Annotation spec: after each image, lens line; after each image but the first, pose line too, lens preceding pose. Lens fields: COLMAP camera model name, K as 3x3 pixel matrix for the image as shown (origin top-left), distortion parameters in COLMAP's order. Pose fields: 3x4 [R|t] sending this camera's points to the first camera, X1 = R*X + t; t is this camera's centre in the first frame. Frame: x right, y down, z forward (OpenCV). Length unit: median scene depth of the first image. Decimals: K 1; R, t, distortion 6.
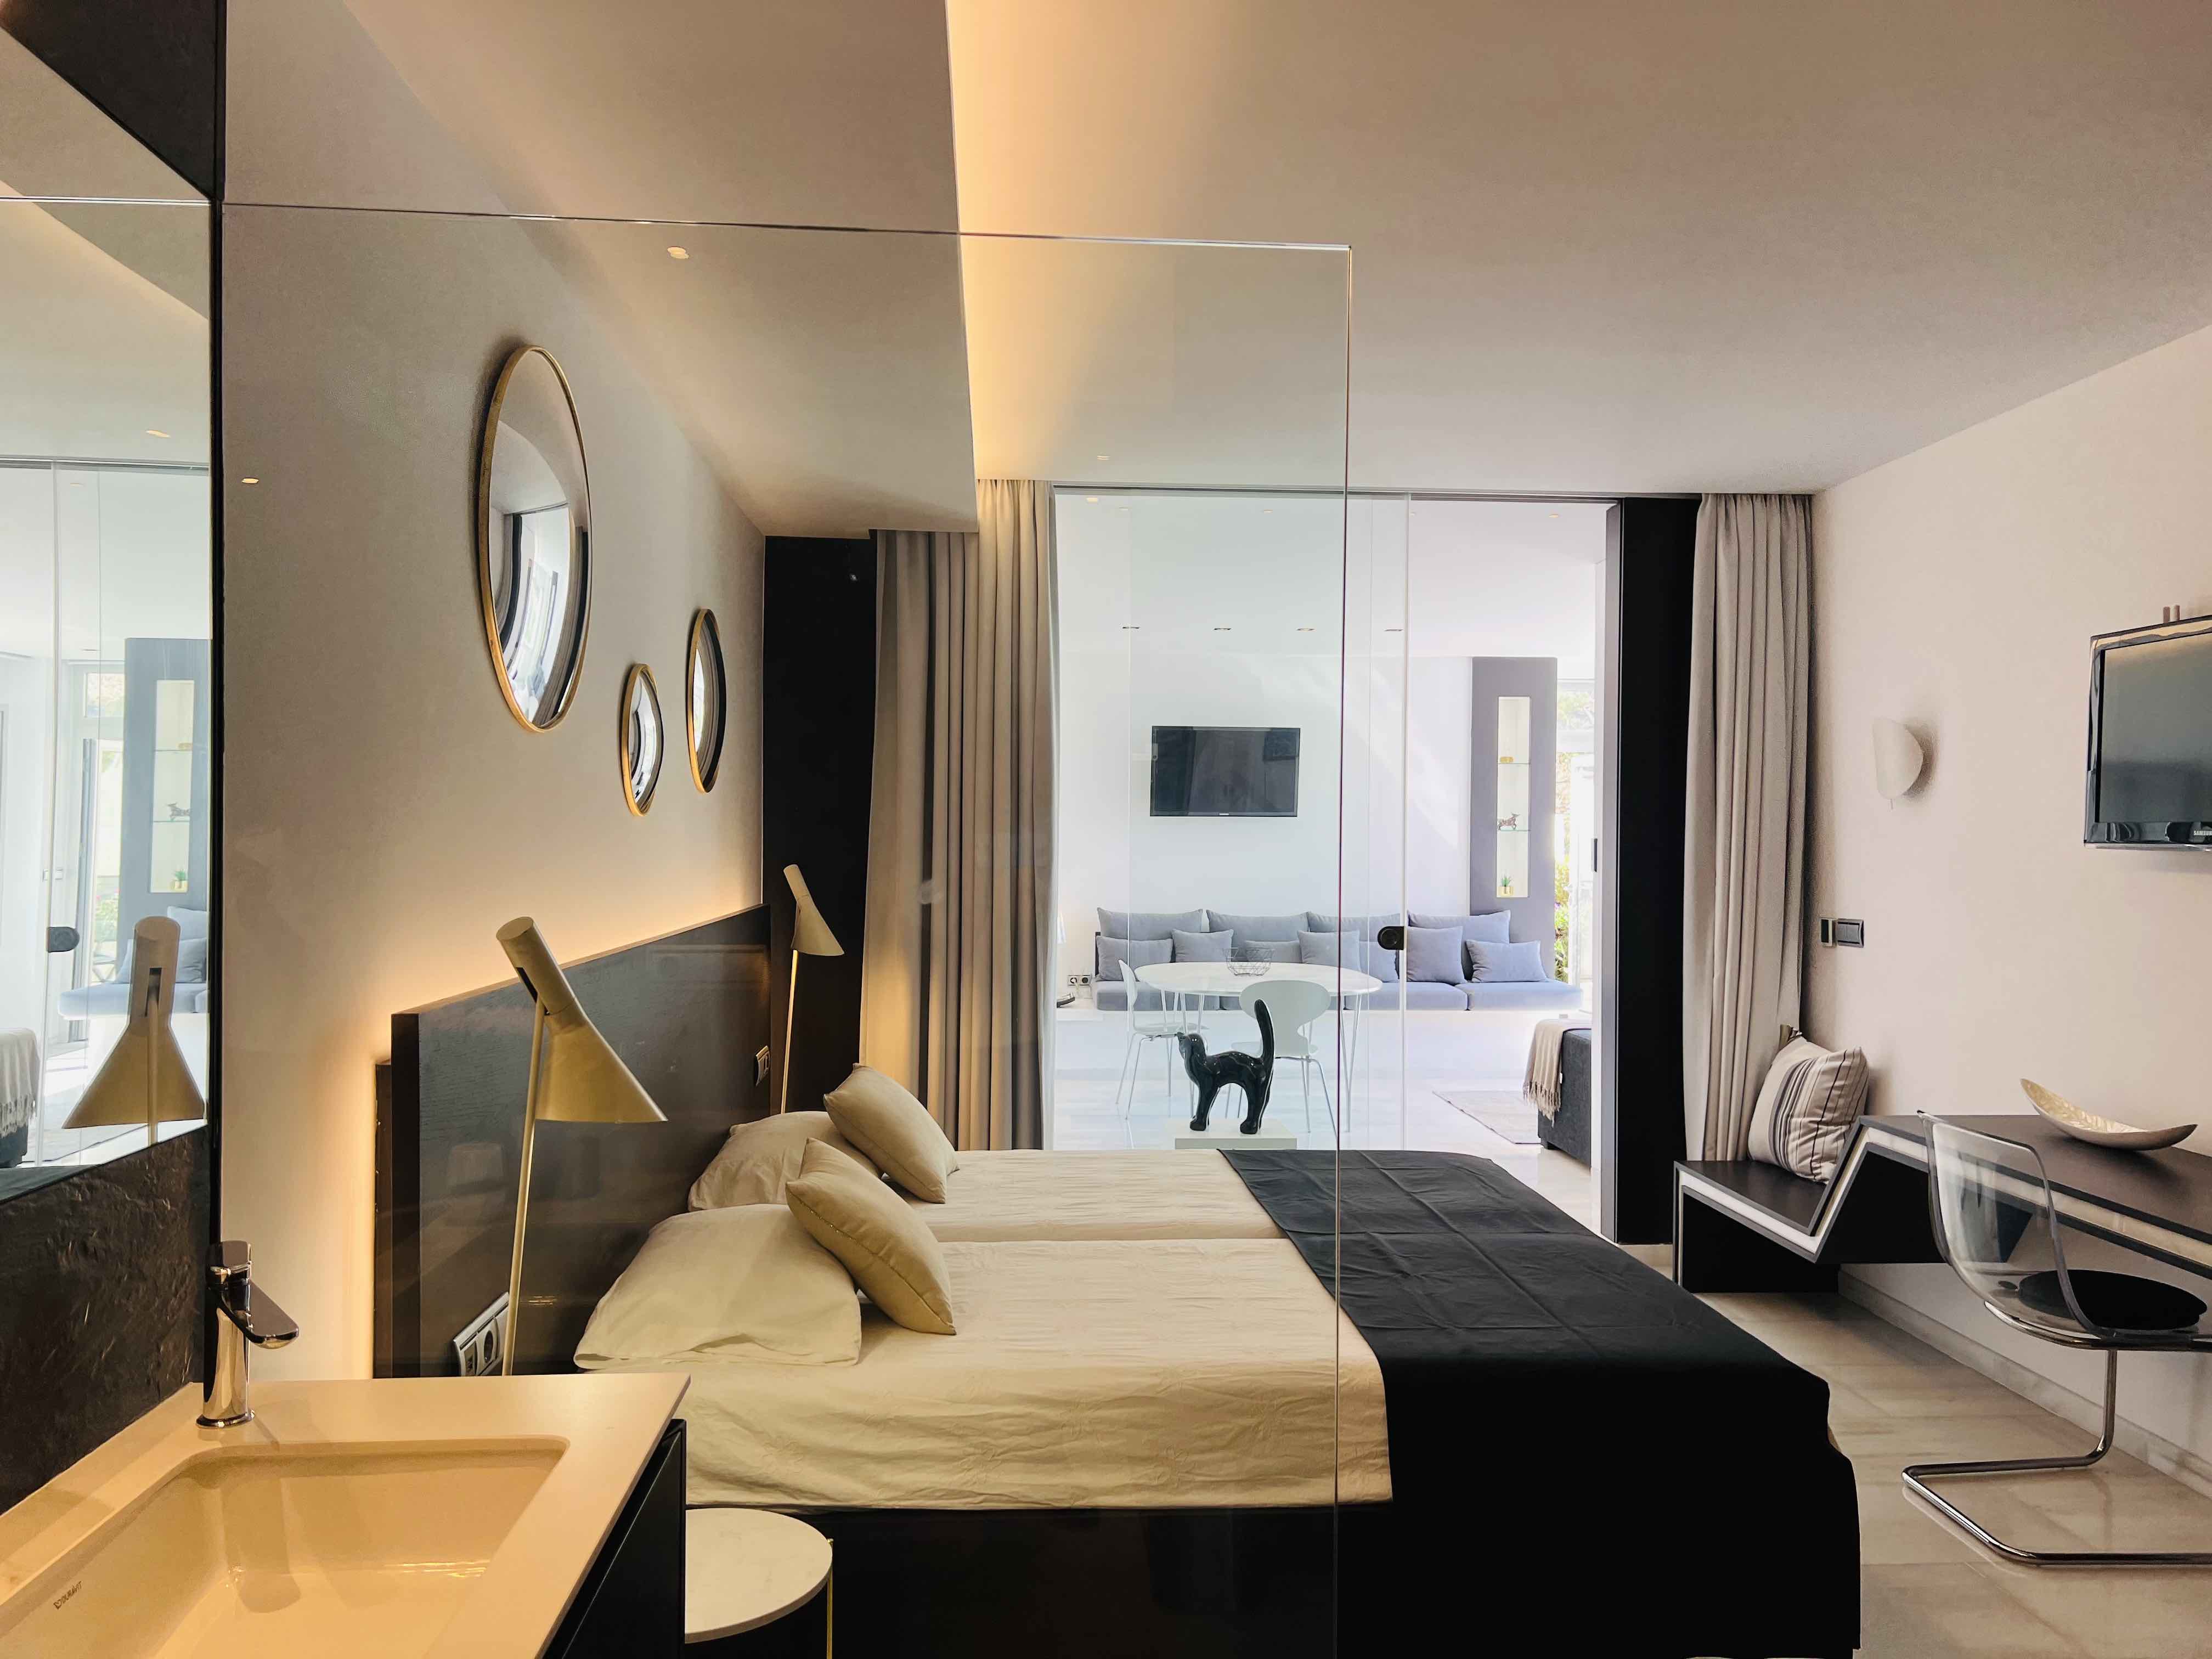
lens RADIAL K [[1649.9, 0, 1081.0], [0, 1649.9, 837.6], [0, 0, 1]] dist [0.071381, -0.059761]
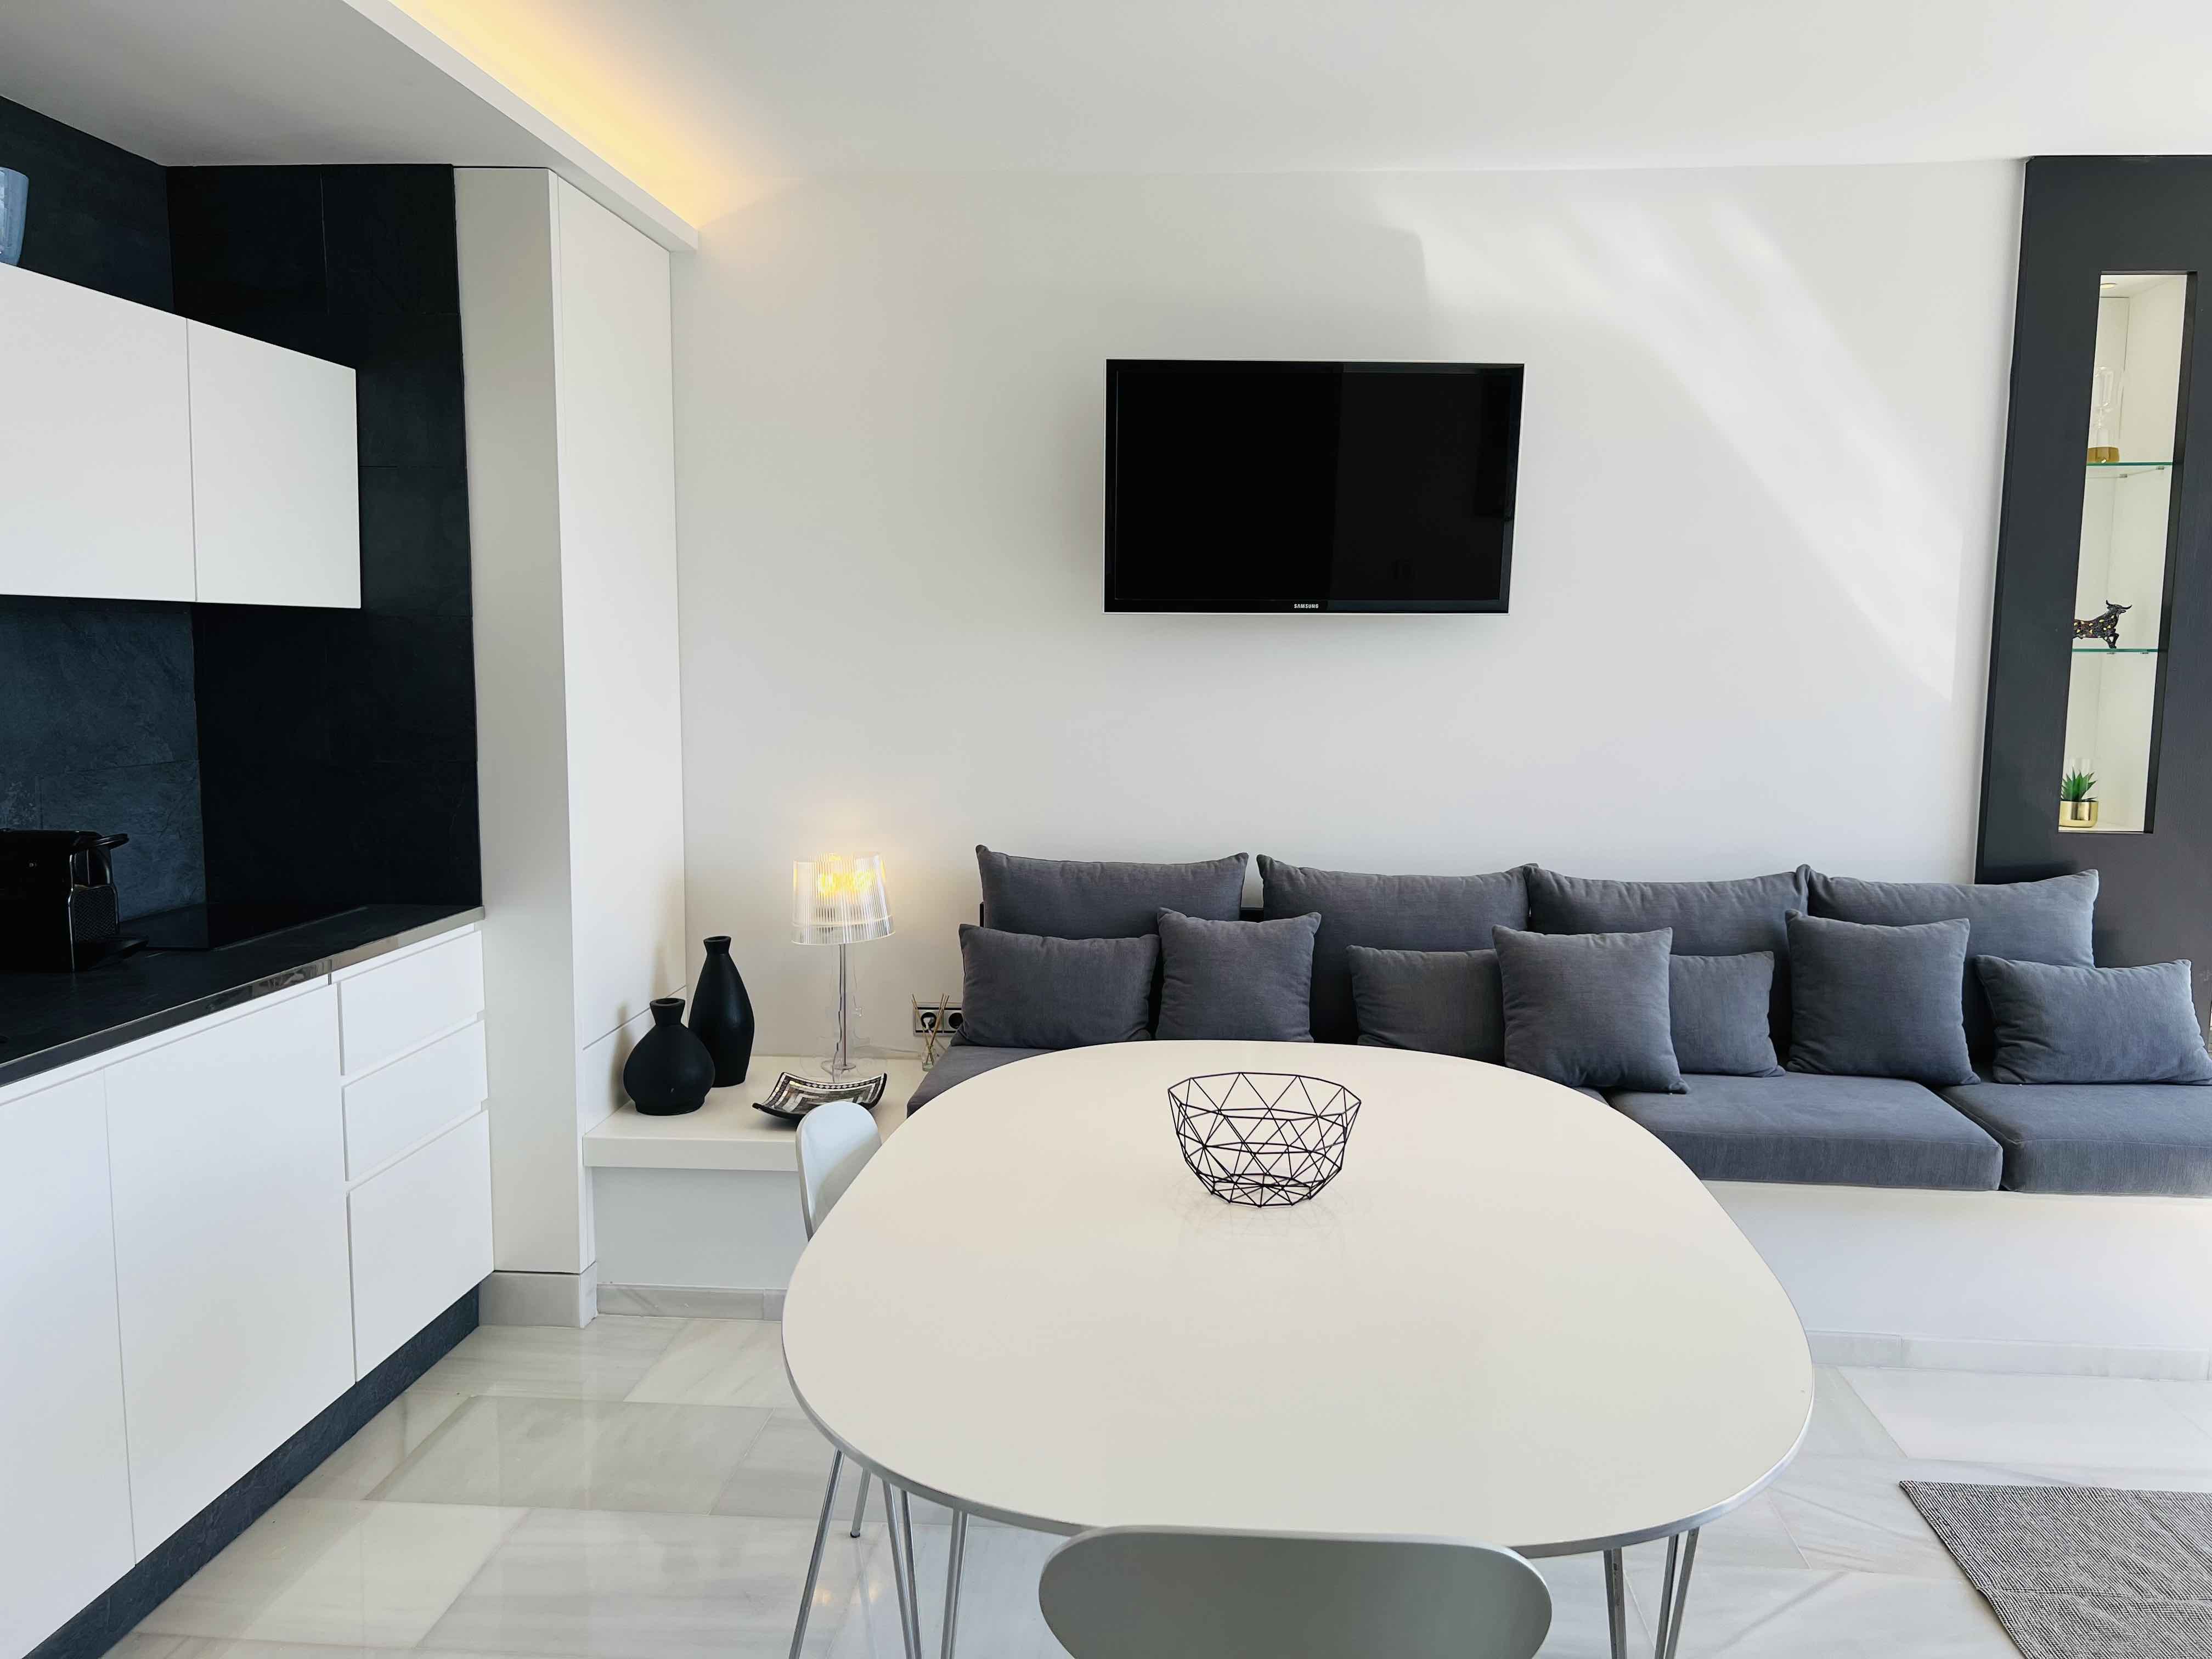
lens RADIAL K [[1668.1, 0, 1106.0], [0, 1668.1, 829.5], [0, 0, 1]] dist [0.086632, -0.106140]
pose [[0.993059, 0.018293, -0.116189, 0.085964], [-0.006467, 0.994829, 0.101360, -0.001453], [0.117443, -0.099905, 0.988042, 0.609747]]
